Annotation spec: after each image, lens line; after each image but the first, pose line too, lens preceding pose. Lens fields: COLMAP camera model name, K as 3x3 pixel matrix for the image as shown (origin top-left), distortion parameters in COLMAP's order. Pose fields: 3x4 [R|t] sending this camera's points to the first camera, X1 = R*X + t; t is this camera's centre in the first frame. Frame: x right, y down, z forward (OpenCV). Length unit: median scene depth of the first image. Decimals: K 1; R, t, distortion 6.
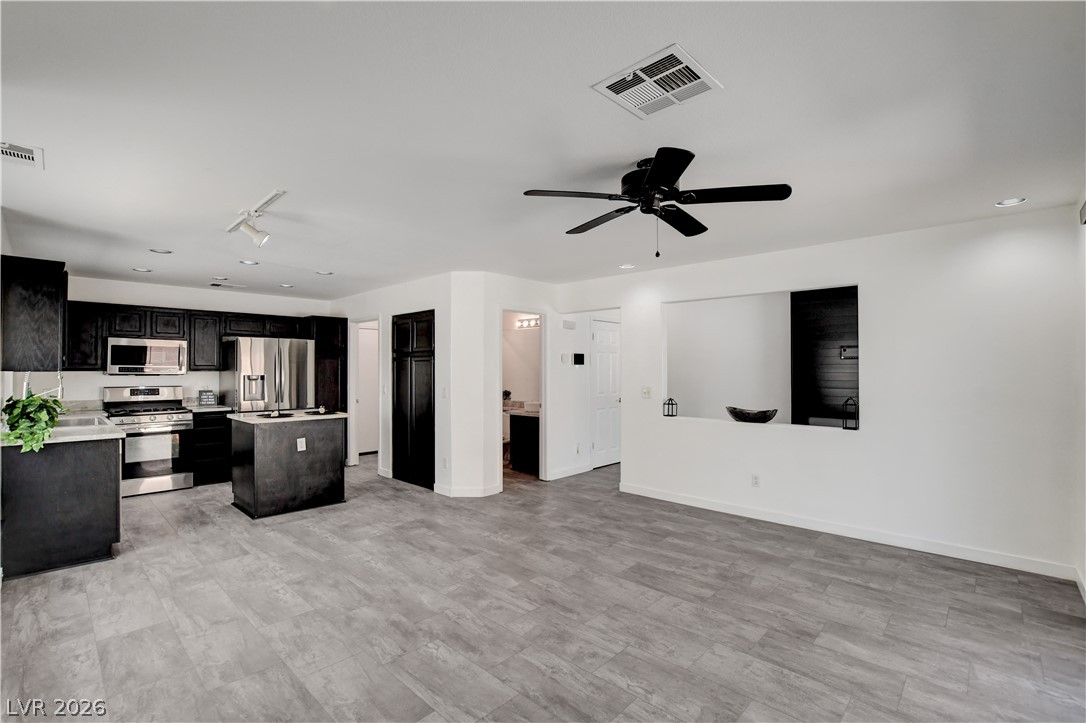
lens RADIAL K [[484.3, 0, 548.1], [0, 484.3, 363.6], [0, 0, 1]] dist [-0.031621, 0.004201]
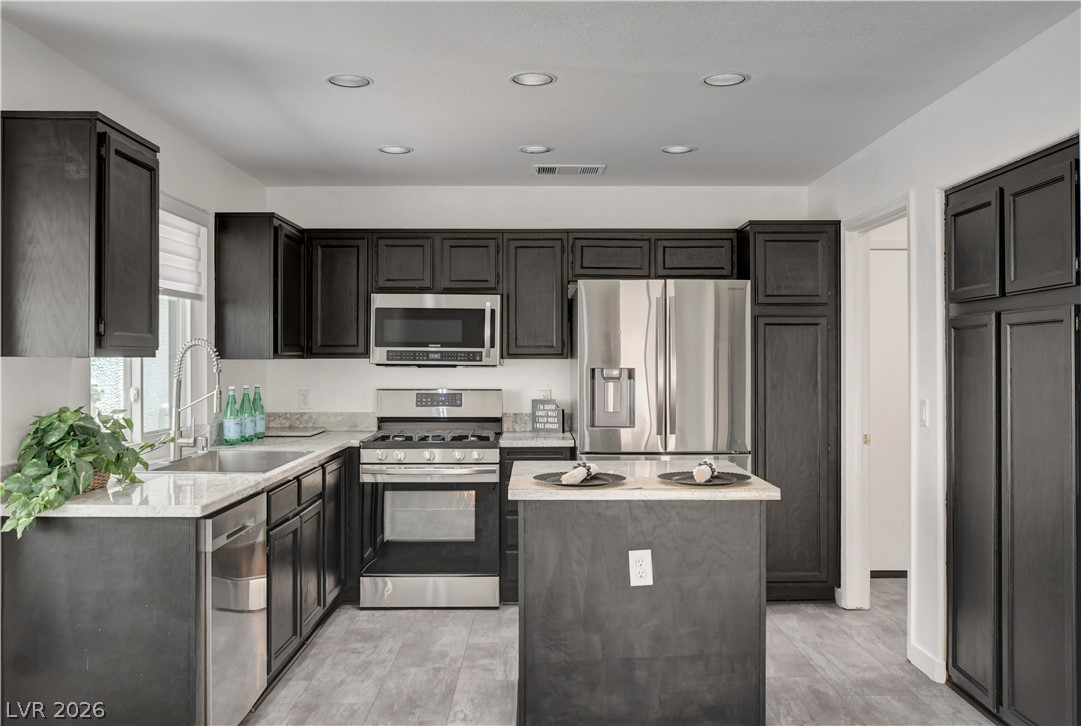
lens RADIAL K [[916.8, 0, 548.1], [0, 916.8, 353.8], [0, 0, 1]] dist [-0.003343, -0.003851]
pose [[0.694013, -0.004347, -0.719950, -0.095270], [0.009029, 0.999956, 0.002666, 0.012966], [0.719906, -0.008350, 0.694021, 0.579673]]
